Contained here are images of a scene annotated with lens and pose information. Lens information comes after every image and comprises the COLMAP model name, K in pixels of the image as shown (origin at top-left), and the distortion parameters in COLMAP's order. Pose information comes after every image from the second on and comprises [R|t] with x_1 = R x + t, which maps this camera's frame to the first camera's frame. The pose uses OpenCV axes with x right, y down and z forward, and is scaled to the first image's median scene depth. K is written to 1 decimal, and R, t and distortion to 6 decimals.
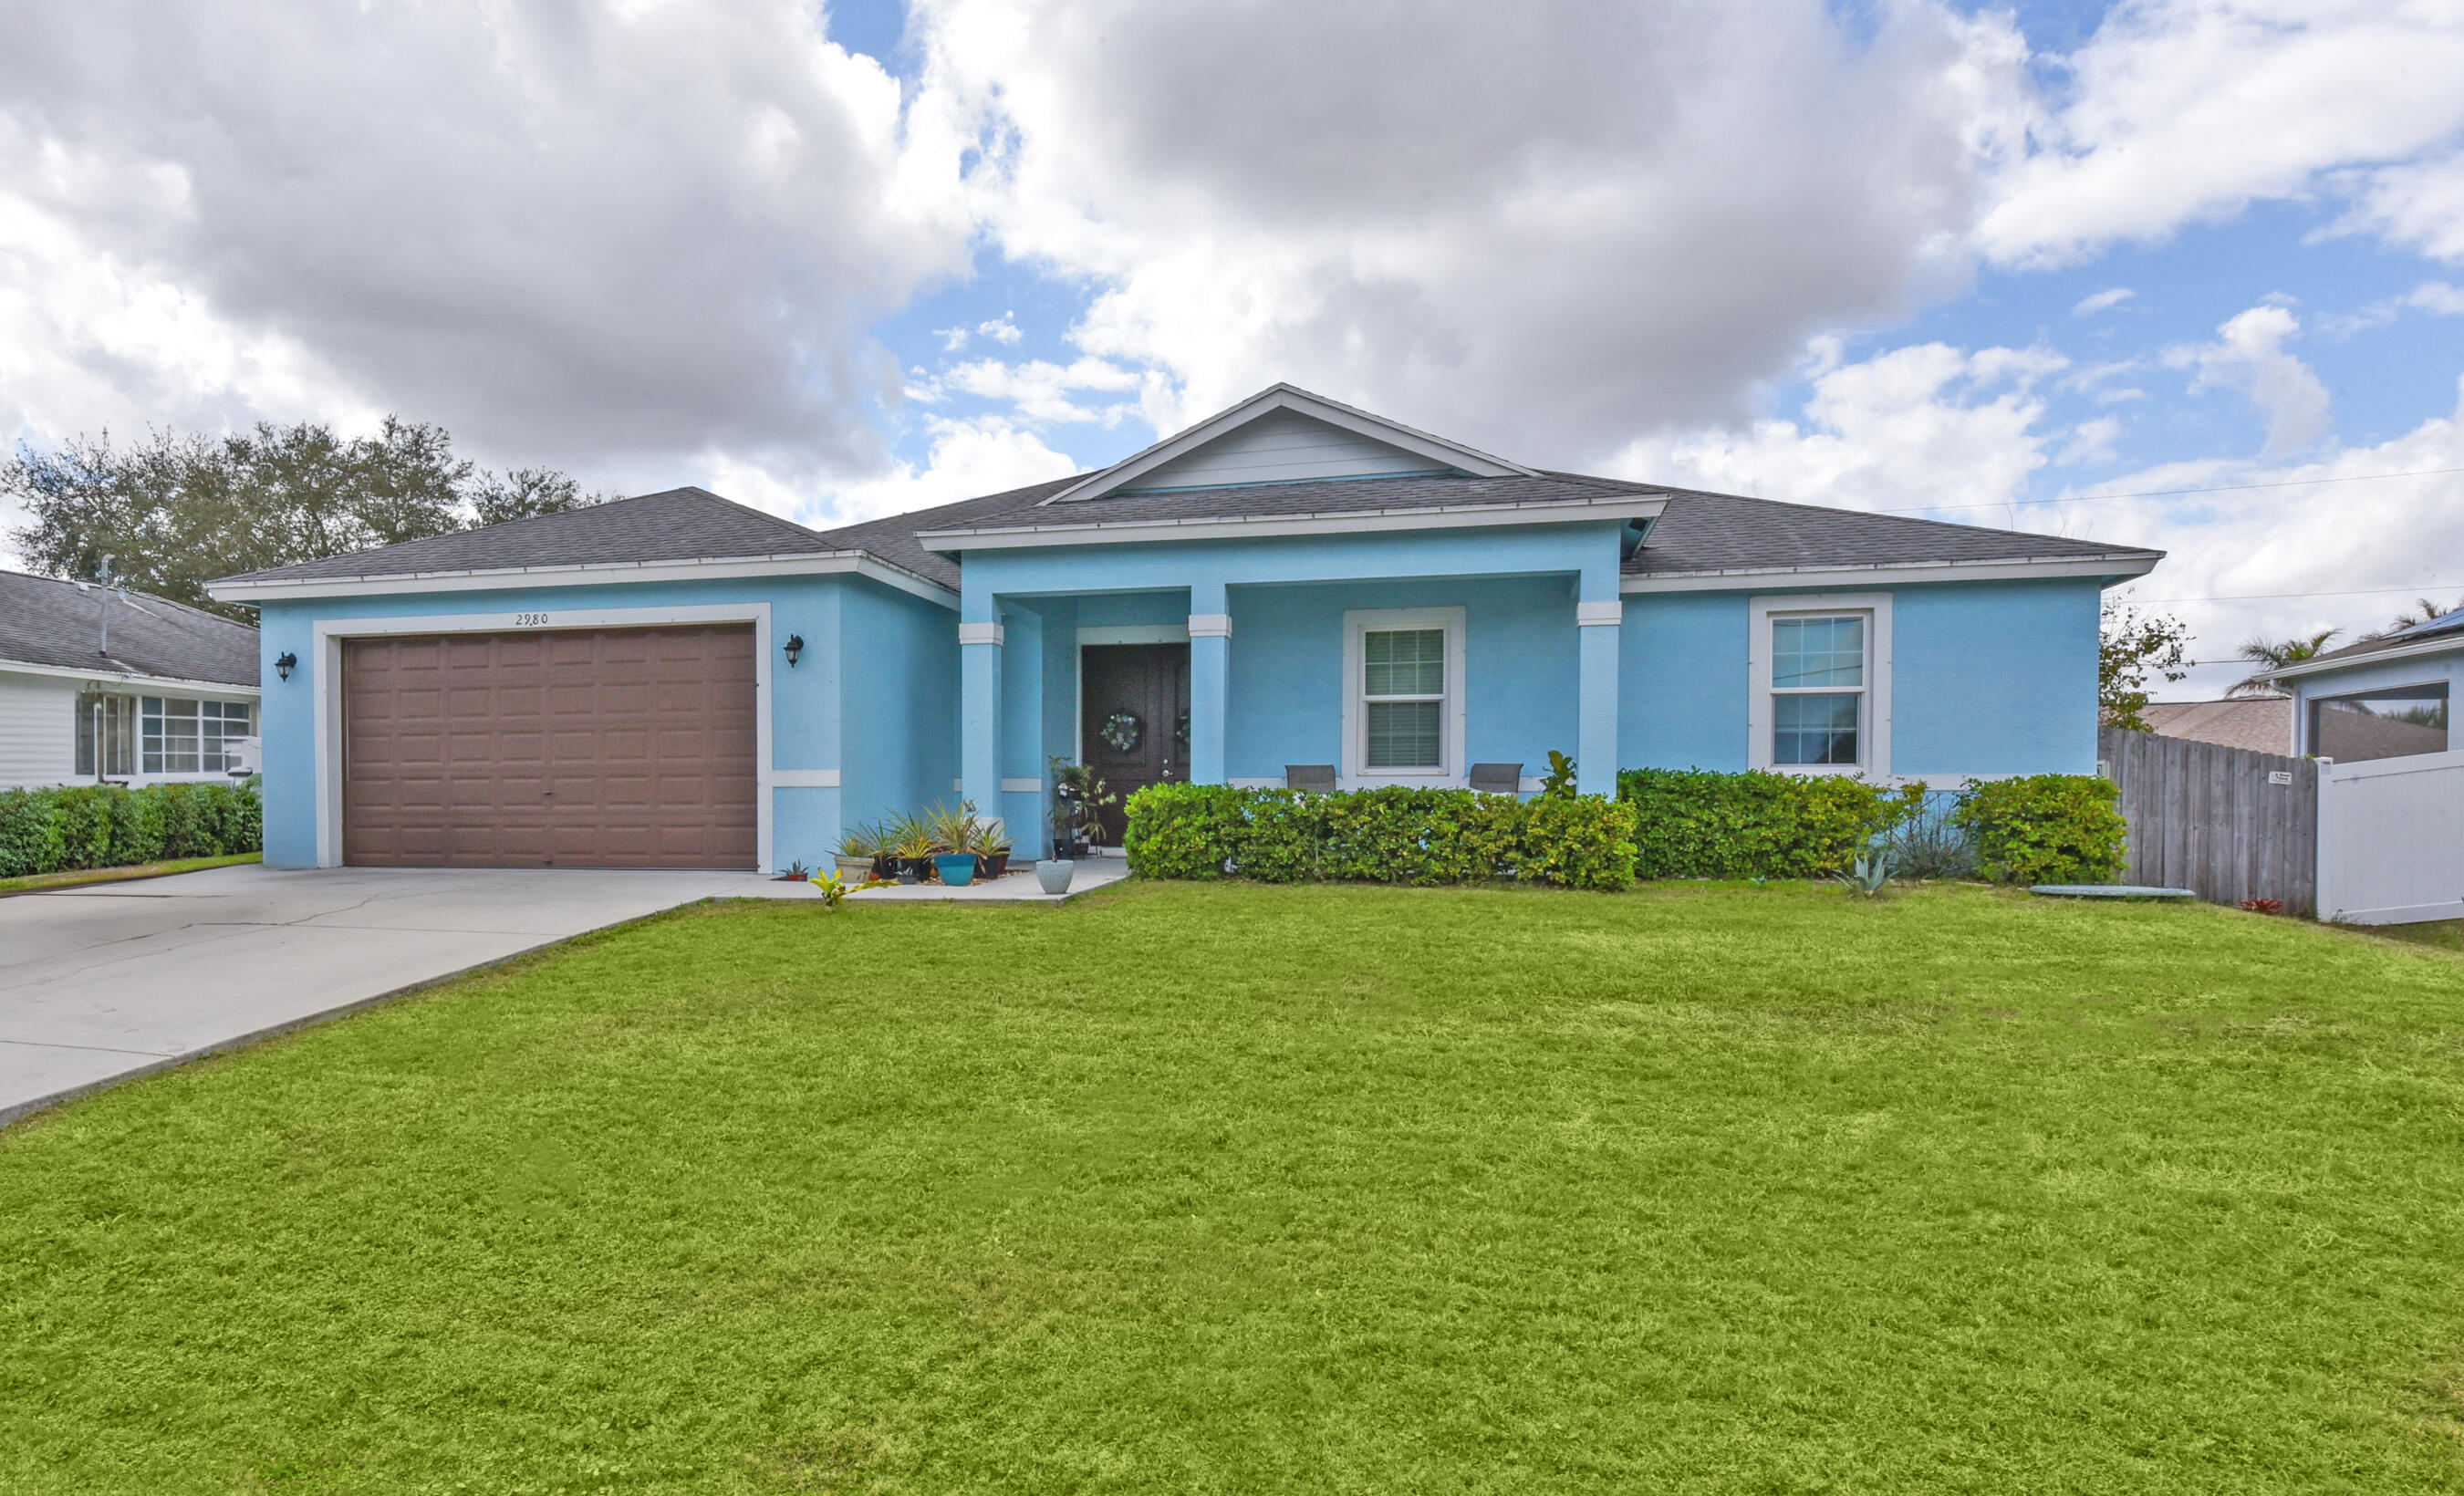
lens RADIAL K [[1358.8, 0, 1230.6], [0, 1358.8, 750.9], [0, 0, 1]] dist [0.001209, 0.004246]
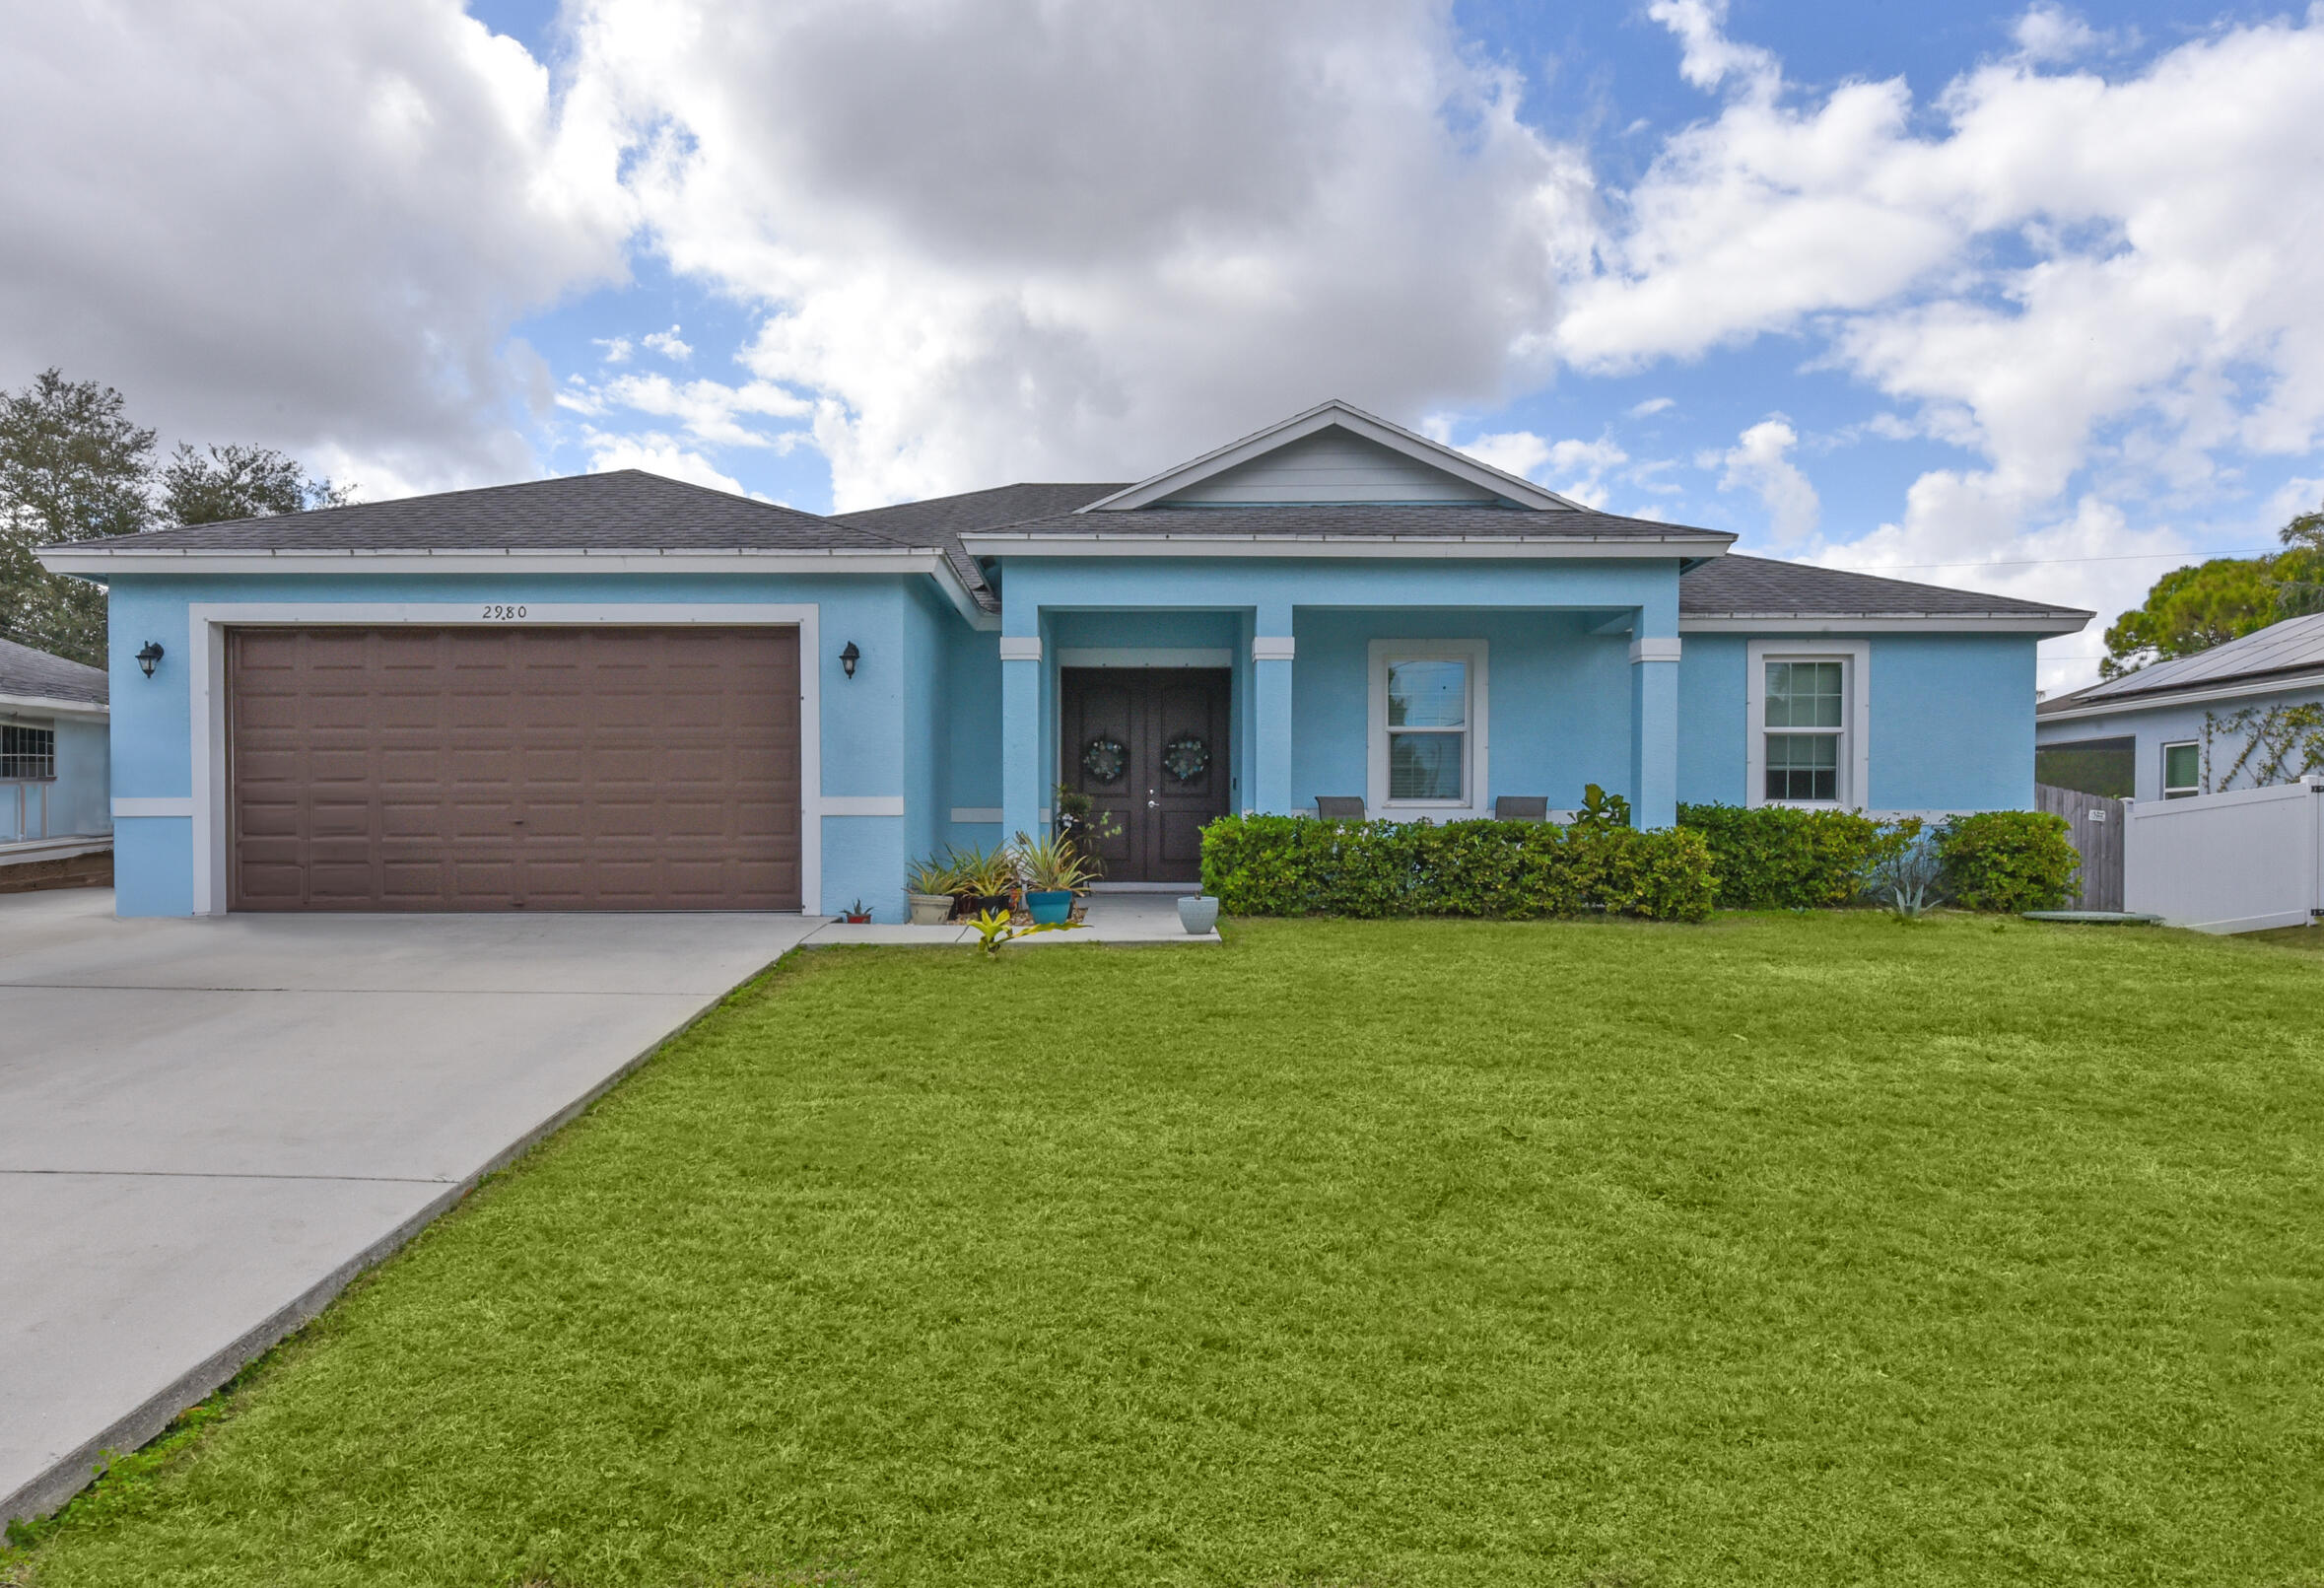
lens RADIAL K [[1304.9, 0, 1163.1], [0, 1304.9, 800.3], [0, 0, 1]] dist [0.000315, 0.001961]
pose [[0.972237, 0.008501, 0.233842, -0.271555], [-0.010871, 0.999902, 0.008848, 0.005787], [-0.233744, -0.011145, 0.972234, 0.114826]]
